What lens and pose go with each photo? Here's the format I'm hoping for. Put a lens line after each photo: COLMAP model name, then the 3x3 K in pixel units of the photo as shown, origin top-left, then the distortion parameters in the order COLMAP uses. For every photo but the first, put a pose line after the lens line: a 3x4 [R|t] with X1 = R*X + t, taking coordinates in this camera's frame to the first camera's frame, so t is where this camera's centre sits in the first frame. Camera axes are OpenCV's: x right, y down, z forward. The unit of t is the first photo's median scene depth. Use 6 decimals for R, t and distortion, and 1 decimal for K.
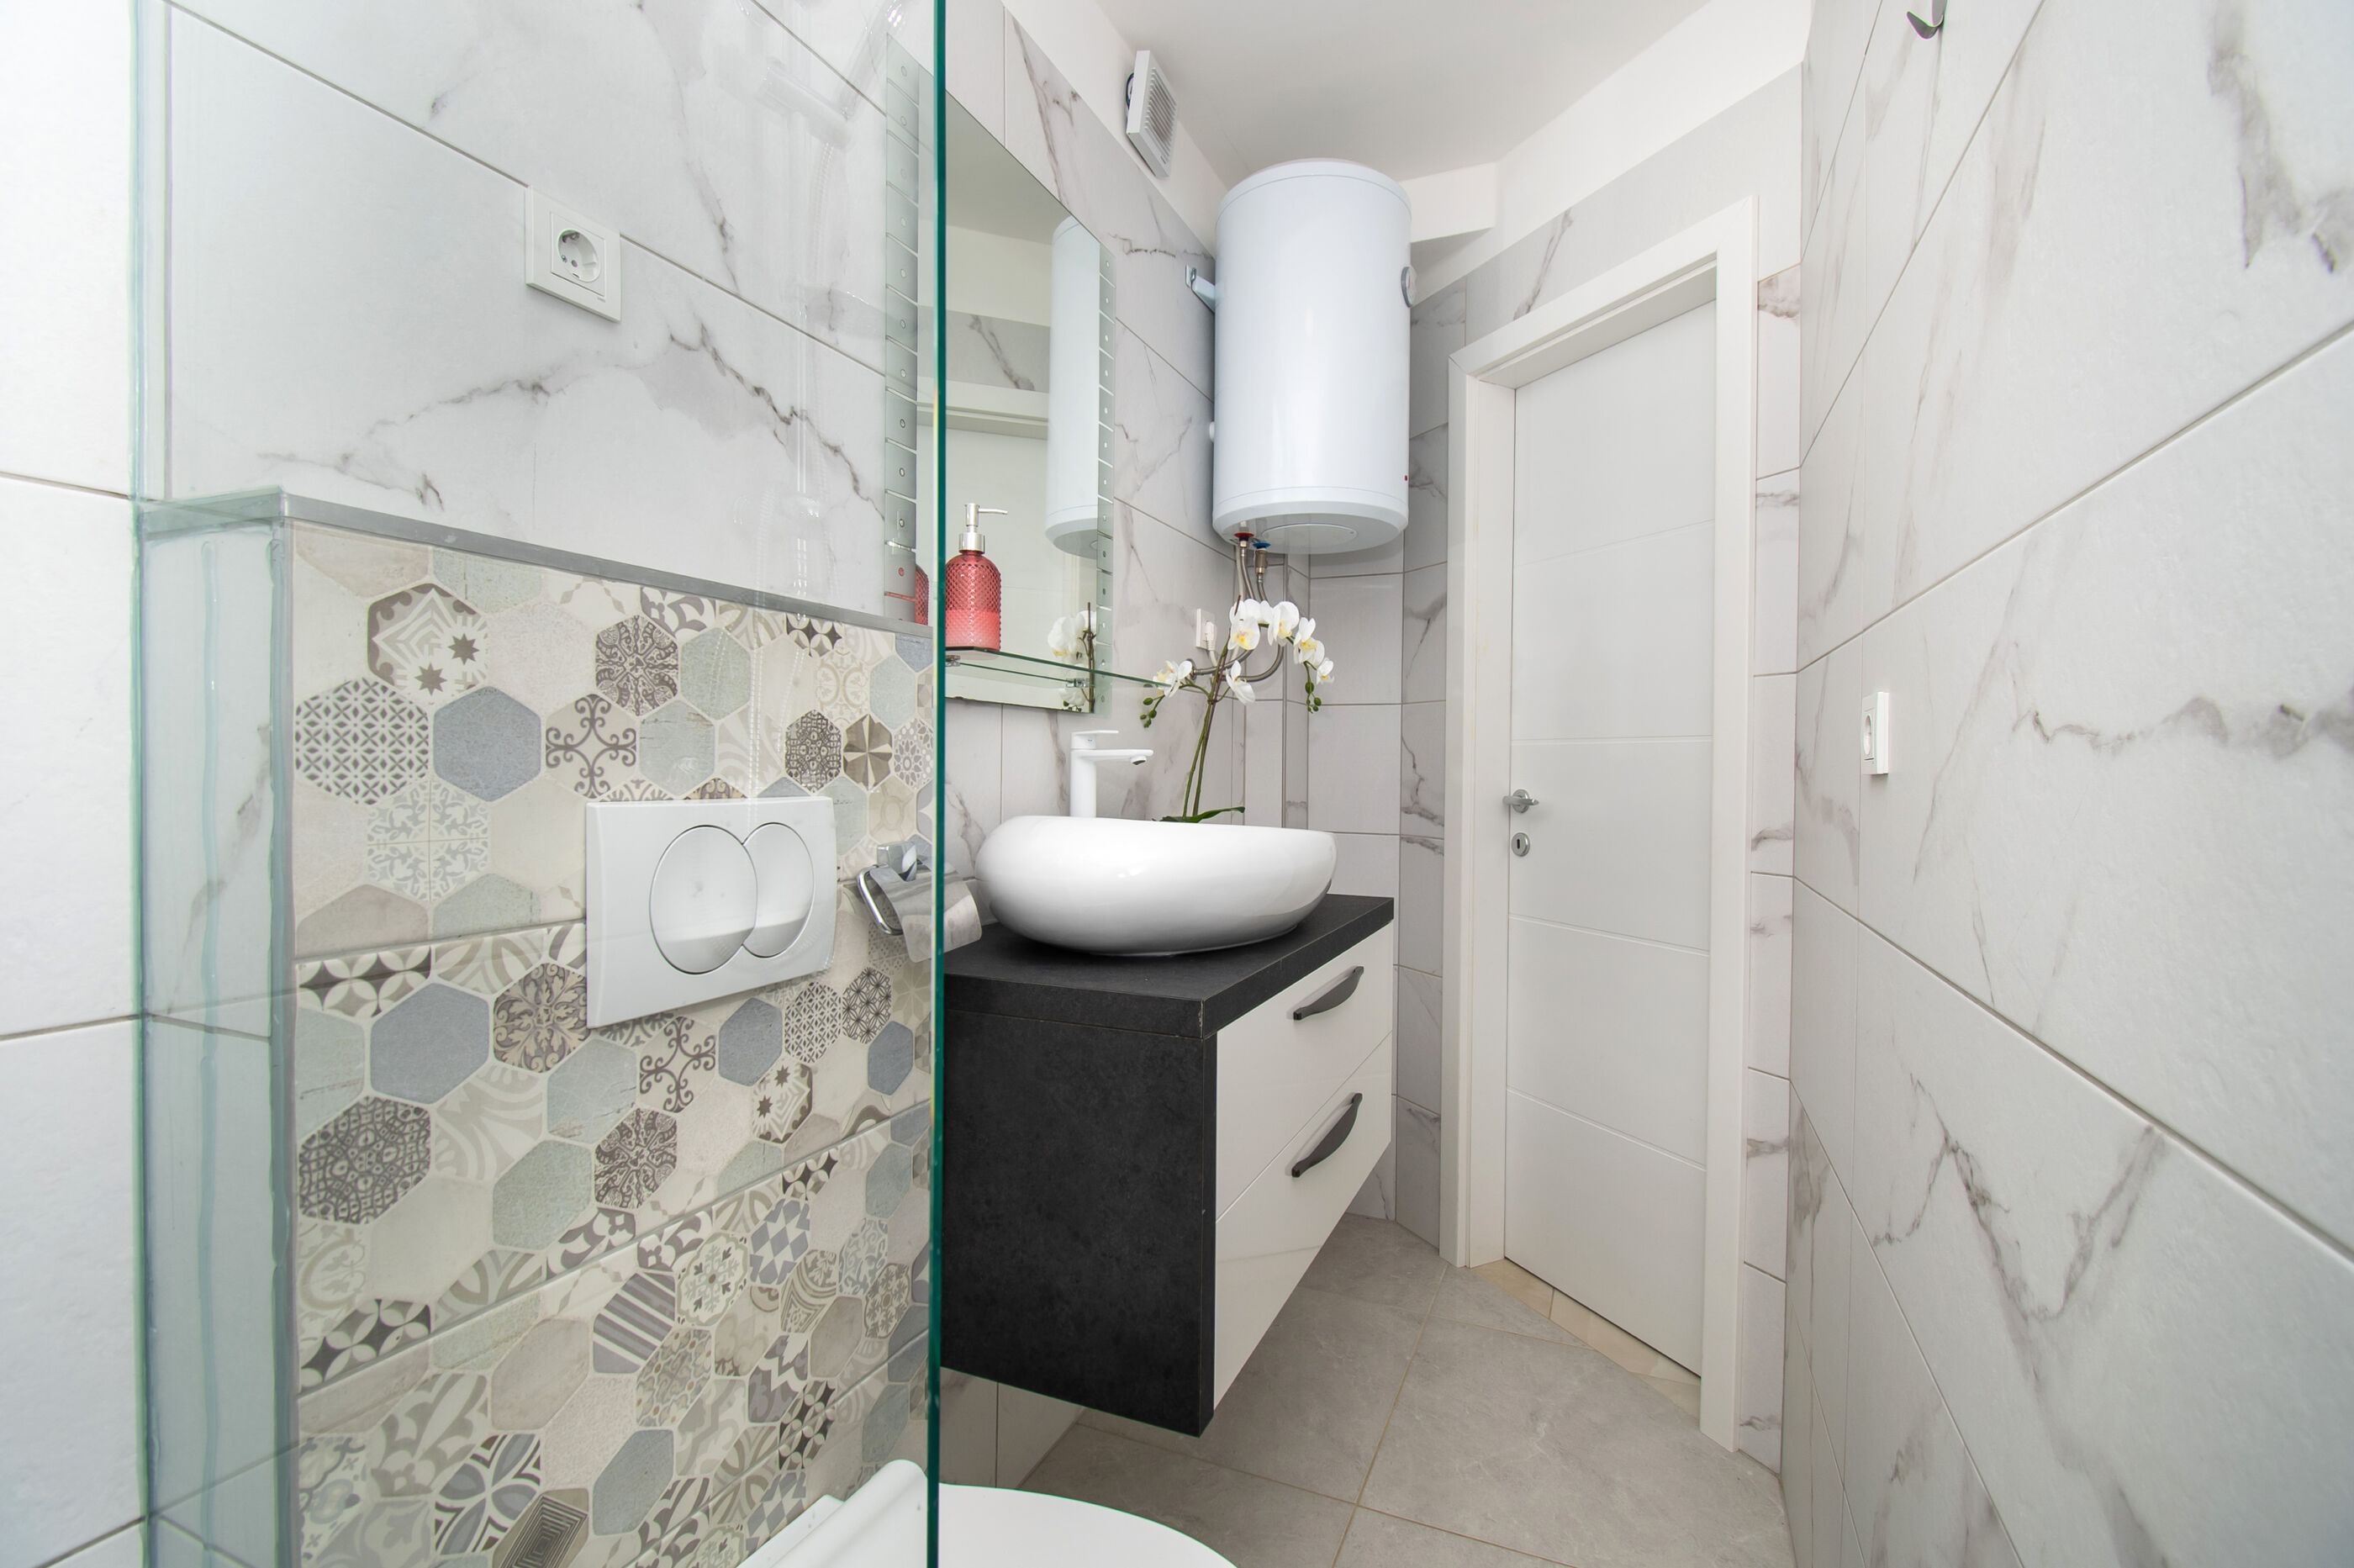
lens RADIAL K [[1089.1, 0, 1206.9], [0, 1089.1, 780.2], [0, 0, 1]] dist [0.020785, -0.017496]
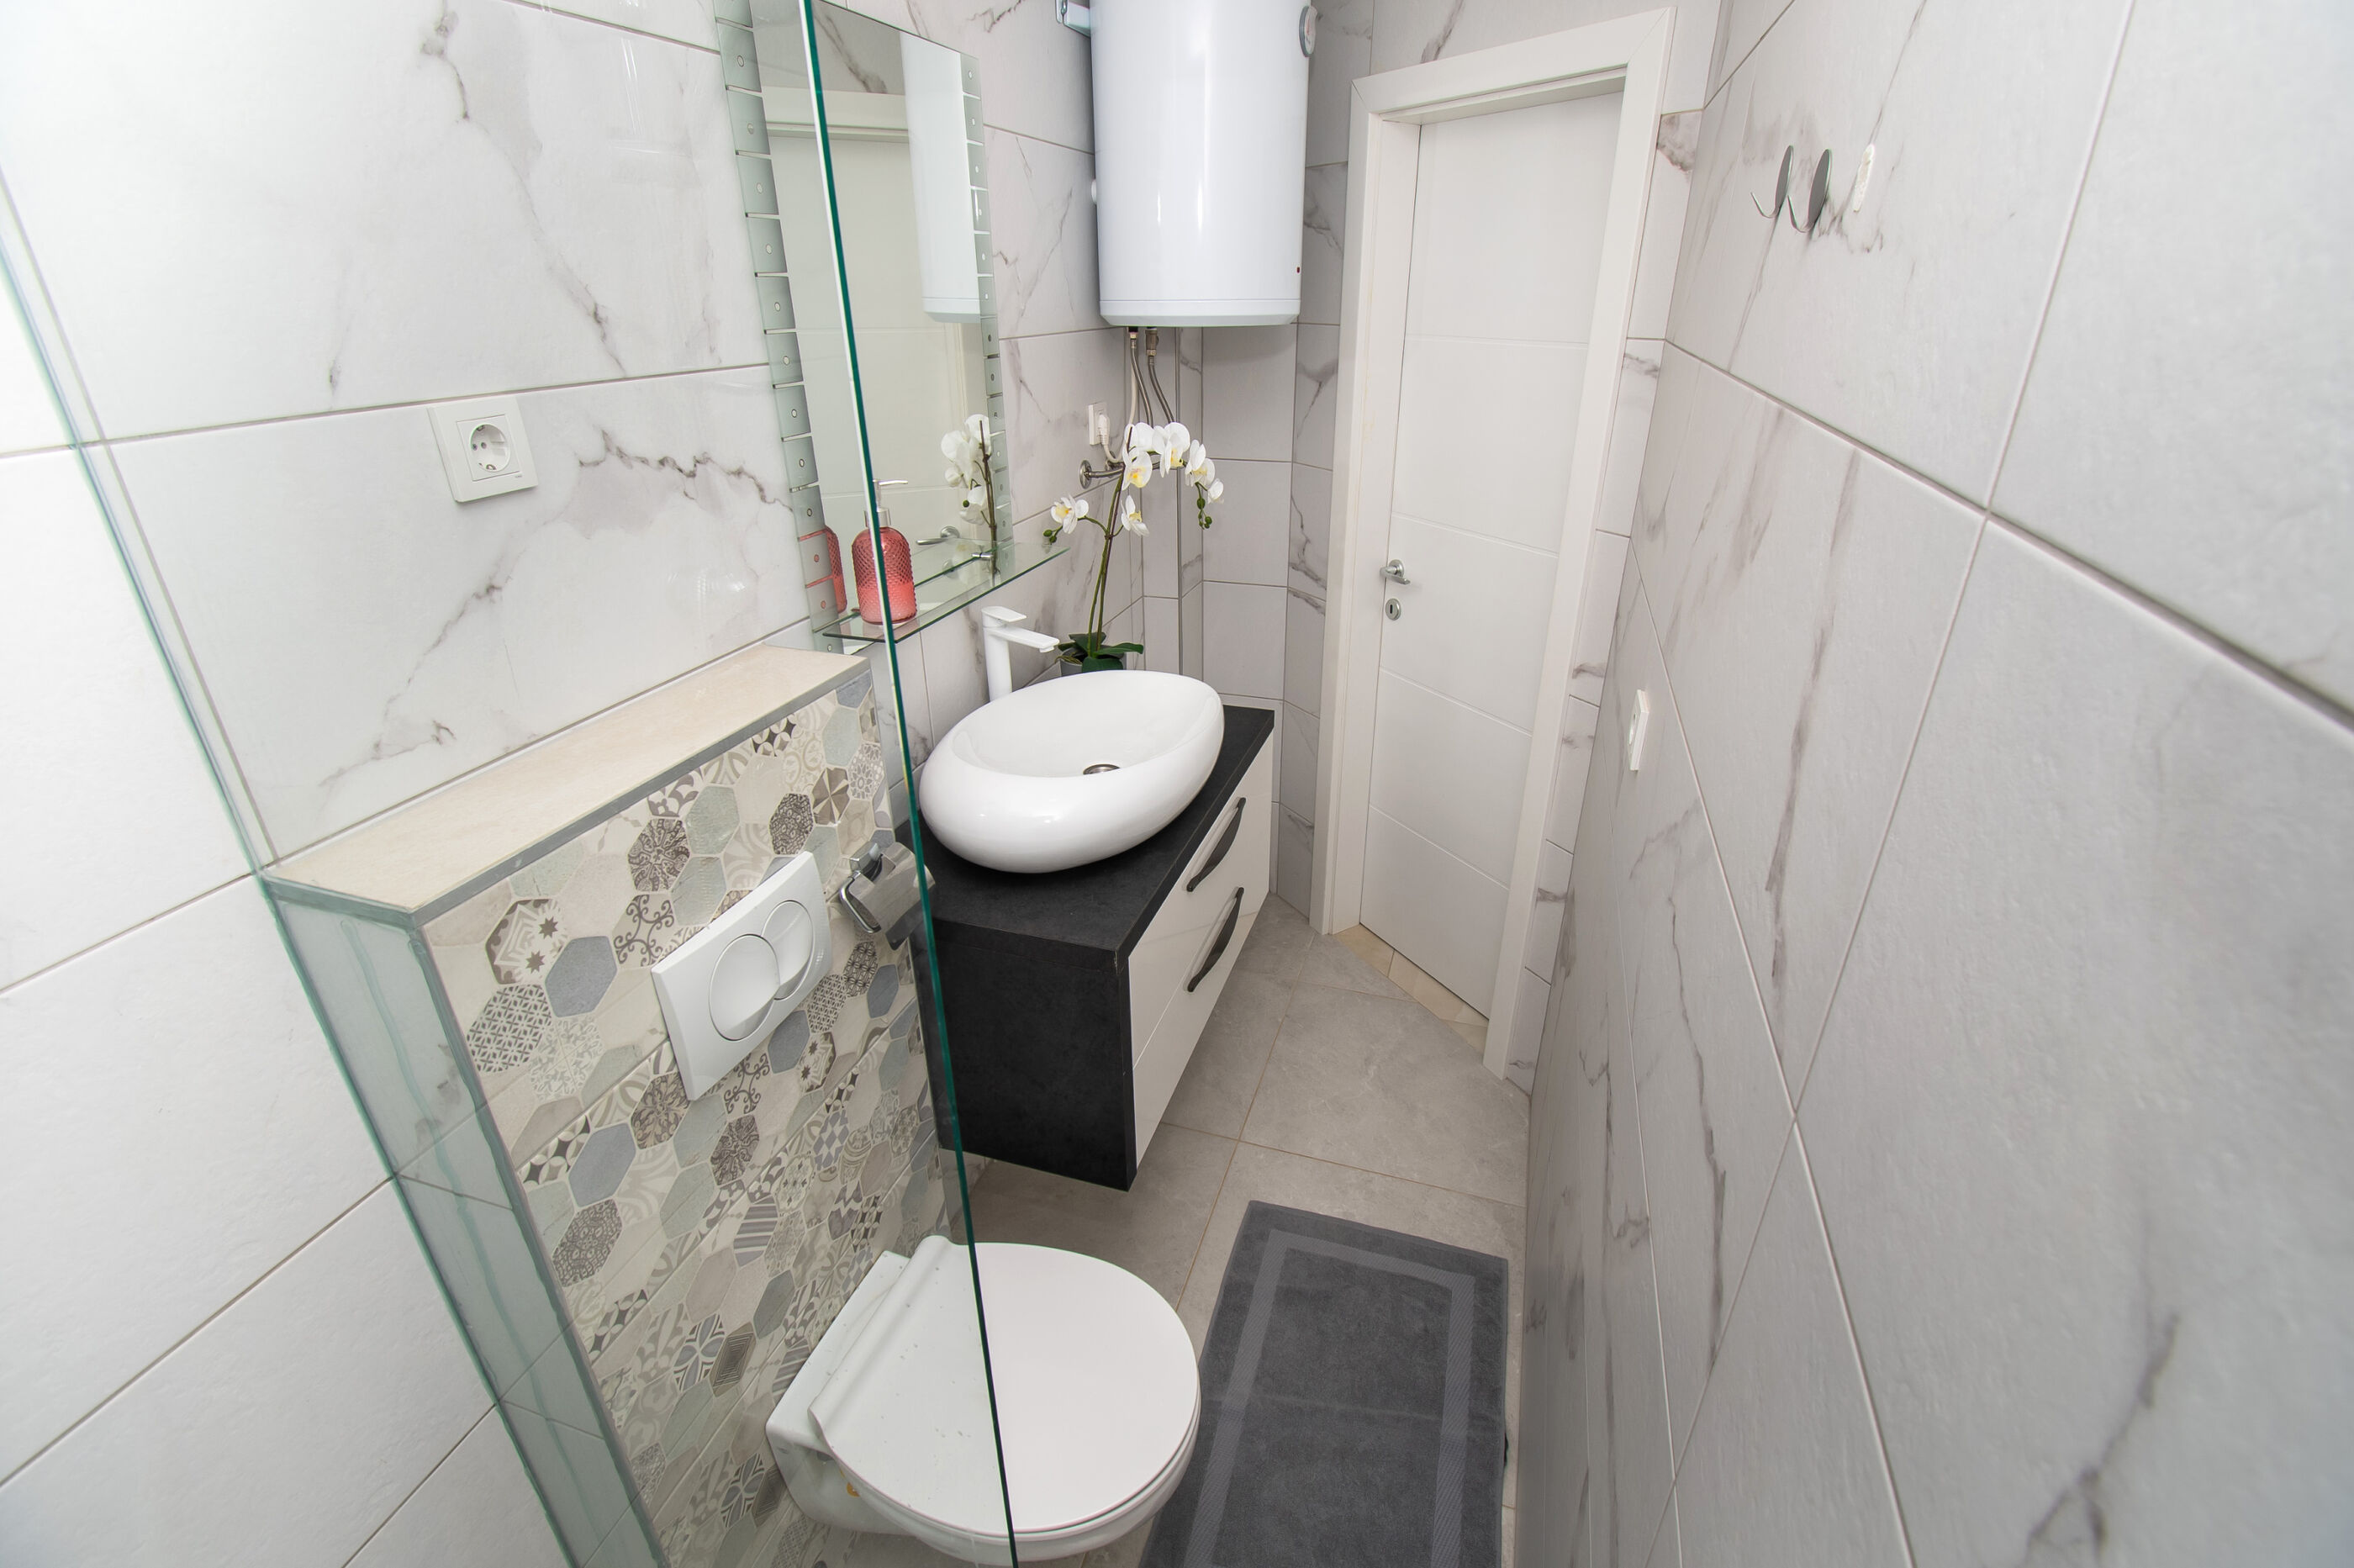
lens RADIAL K [[1064.5, 0, 1205.8], [0, 1064.5, 817.3], [0, 0, 1]] dist [-0.002870, 0.000205]
pose [[0.995986, -0.046807, 0.076291, 0.012117], [0.009145, 0.901118, 0.433478, -0.523511], [-0.089037, -0.431041, 0.897929, -0.107518]]
